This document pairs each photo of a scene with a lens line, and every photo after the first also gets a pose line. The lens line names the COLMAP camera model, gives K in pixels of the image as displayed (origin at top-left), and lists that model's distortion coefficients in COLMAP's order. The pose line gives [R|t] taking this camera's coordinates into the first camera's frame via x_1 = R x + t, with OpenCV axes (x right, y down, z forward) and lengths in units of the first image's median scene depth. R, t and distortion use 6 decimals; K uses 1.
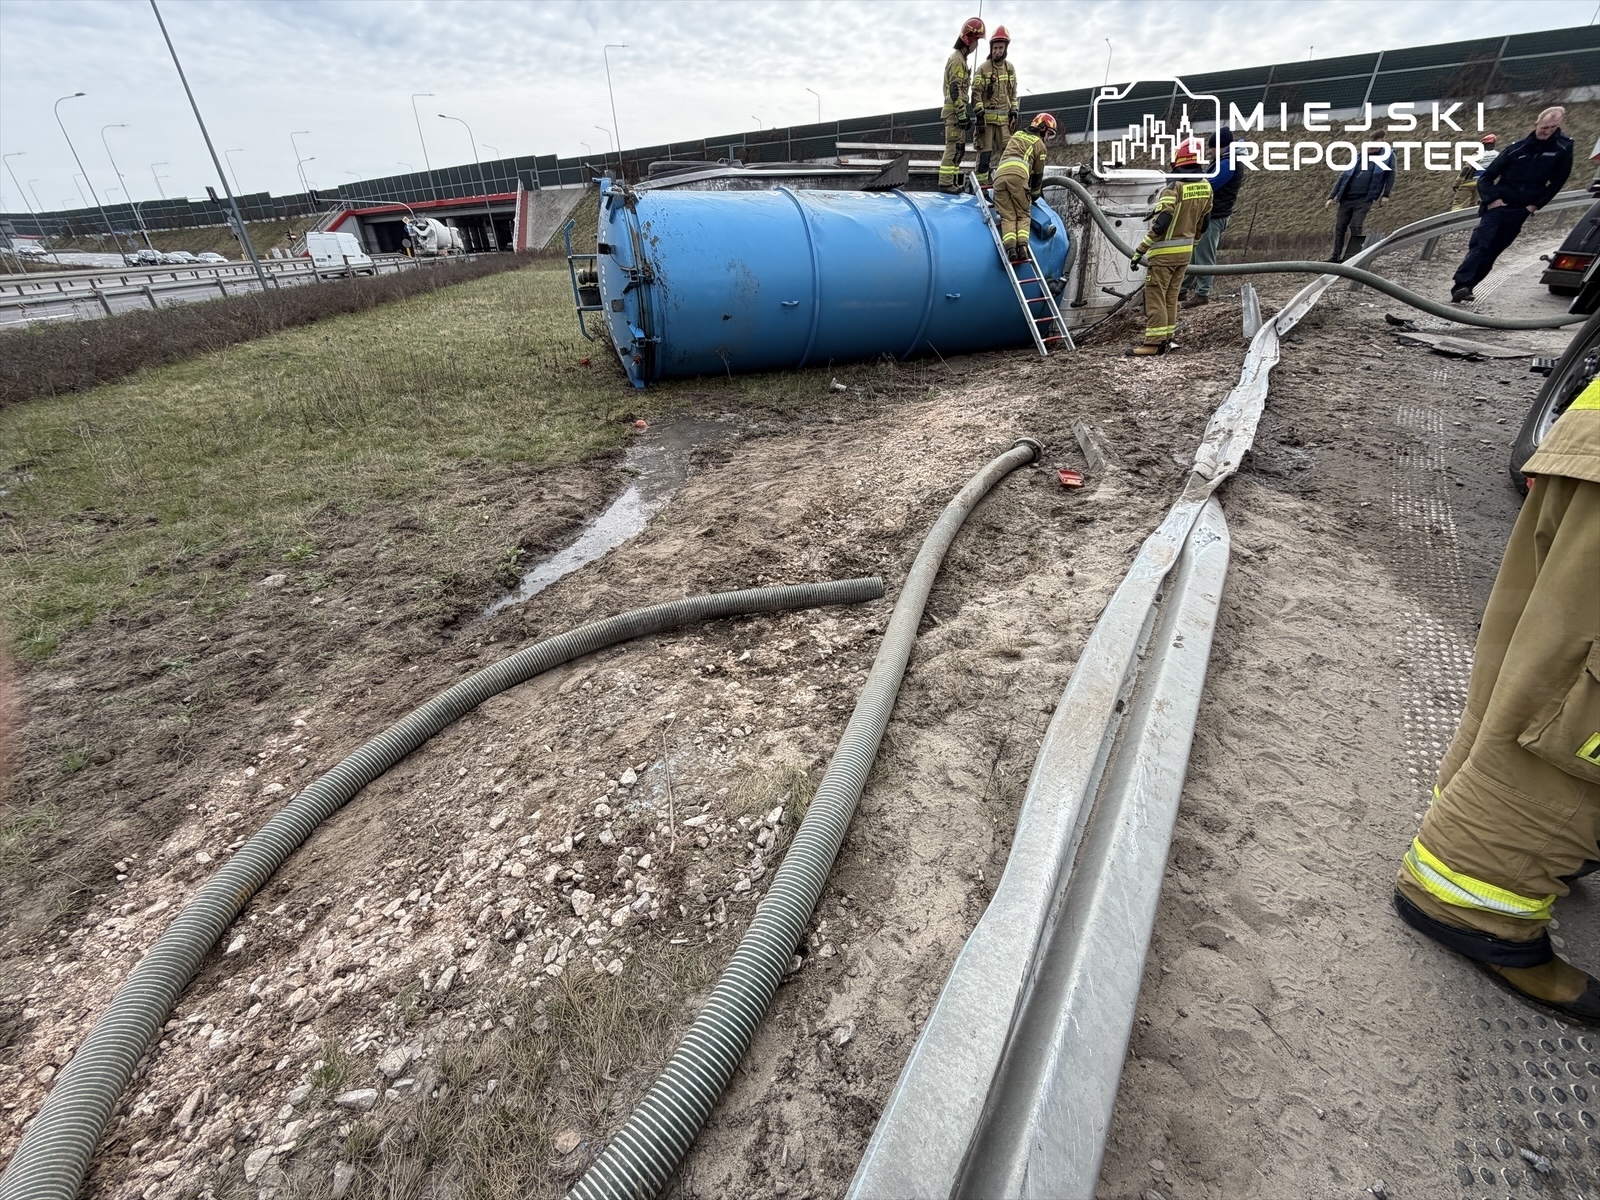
lens RADIAL K [[637.3, 0, 792.2], [0, 637.3, 600.1], [0, 0, 1]] dist [-0.002415, 0.000600]
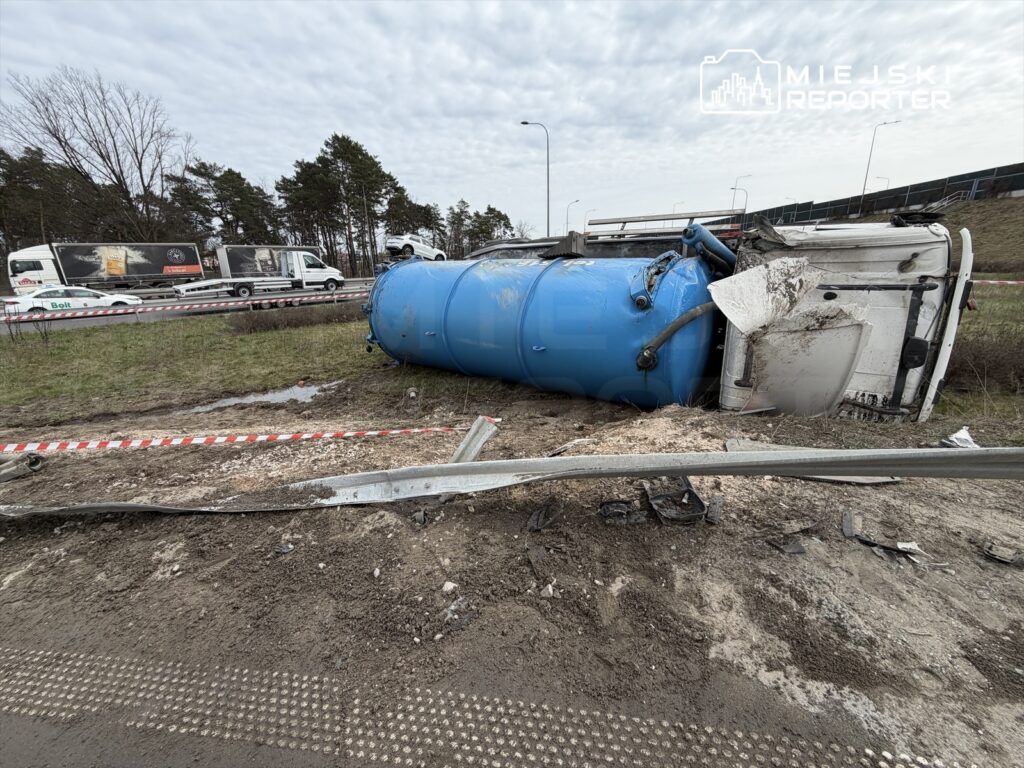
lens RADIAL K [[407.9, 0, 509.6], [0, 407.9, 381.6], [0, 0, 1]] dist [-0.002415, 0.000600]
pose [[0.549620, 0.248410, -0.797628, 0.844549], [-0.405314, 0.914162, 0.005414, -0.427703], [0.730505, 0.320314, 0.603126, 0.581310]]
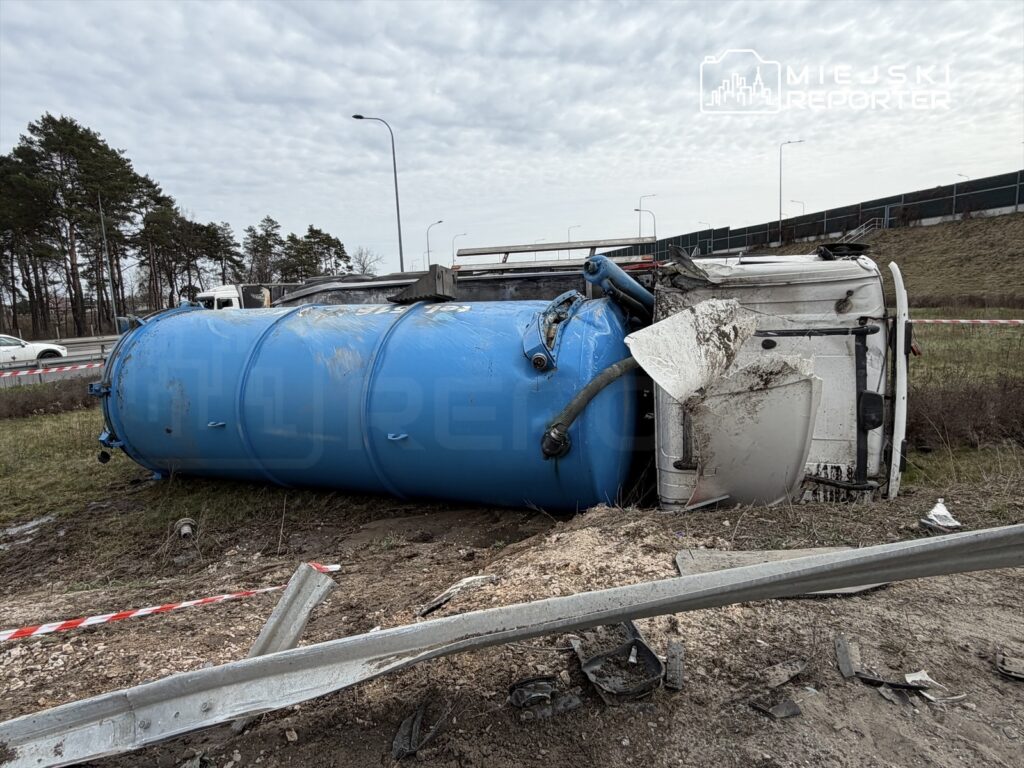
lens RADIAL K [[606.4, 0, 511.1], [0, 606.4, 379.3], [0, 0, 1]] dist [-0.000543, 0.000090]
pose [[0.747824, 0.083079, -0.658679, 0.836892], [-0.309784, 0.921175, -0.235522, -0.435729], [0.587191, 0.380178, 0.714613, 0.587090]]
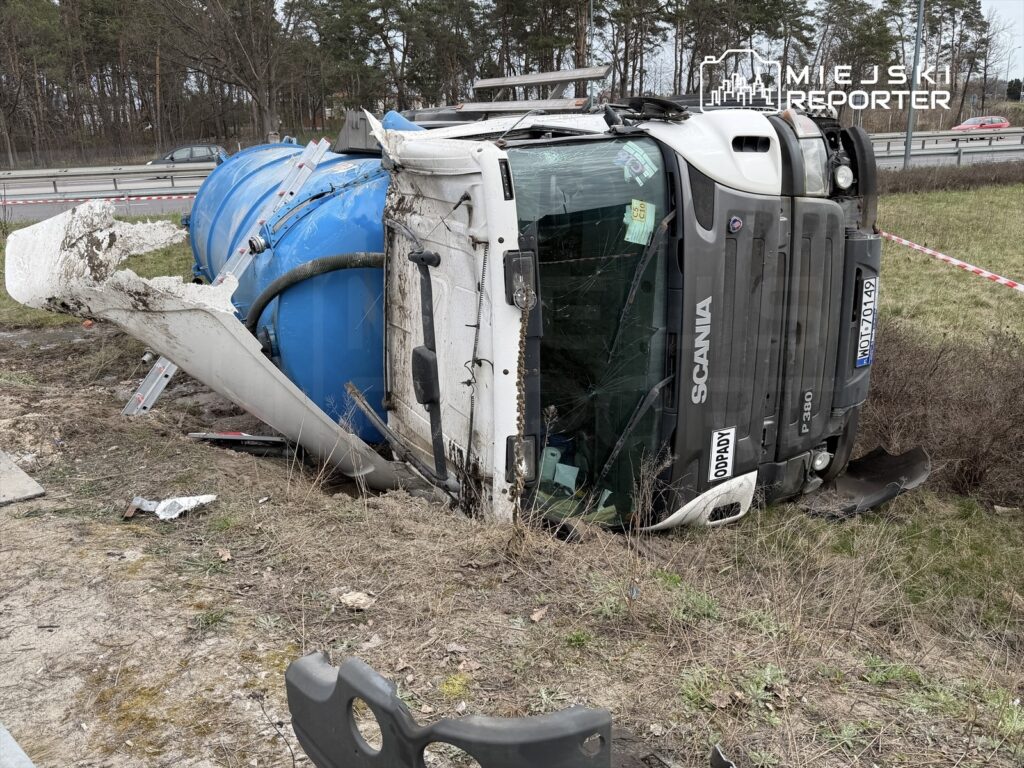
lens RADIAL K [[856.2, 0, 511.8], [0, 856.2, 382.9], [0, 0, 1]] dist [0.033241, -0.040872]
pose [[0.083476, 0.316655, -0.944861, 1.245603], [-0.472041, 0.847608, 0.242359, -0.810849], [0.877616, 0.425782, 0.220229, 1.146551]]
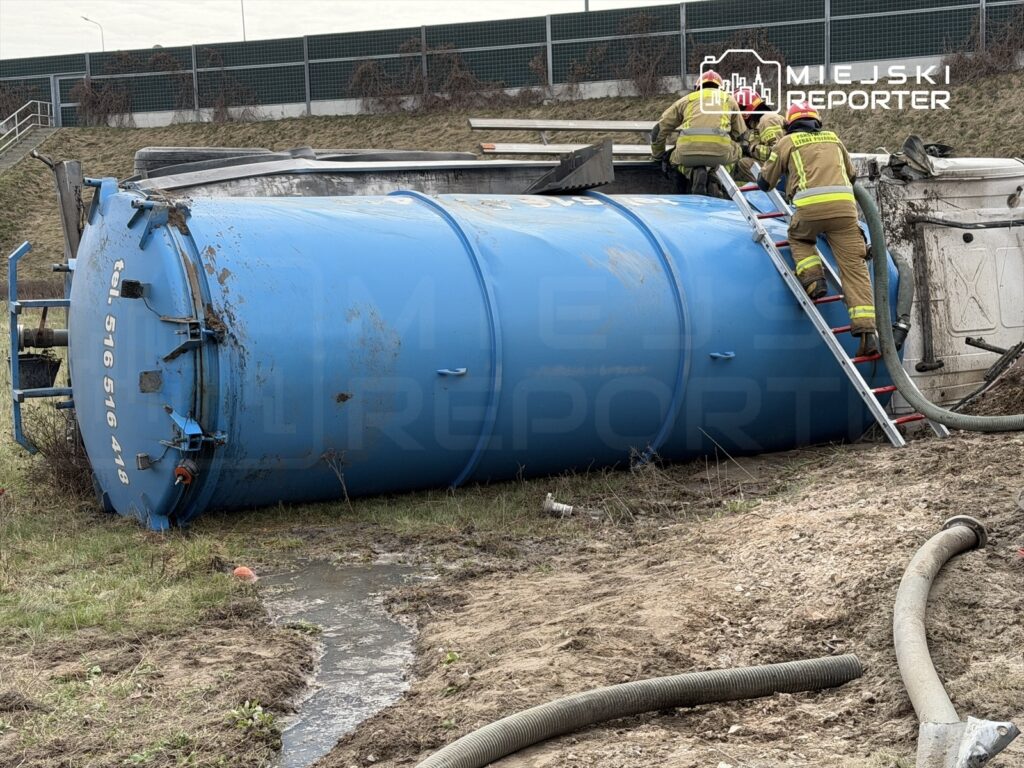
lens RADIAL K [[1772.7, 0, 513.2], [0, 1772.7, 384.9], [0, 0, 1]] dist [0.143681, 0.000000]
pose [[0.980684, -0.023978, 0.194123, -0.242387], [0.105376, 0.900886, -0.421070, 0.192782], [-0.164787, 0.433392, 0.886012, -0.358336]]
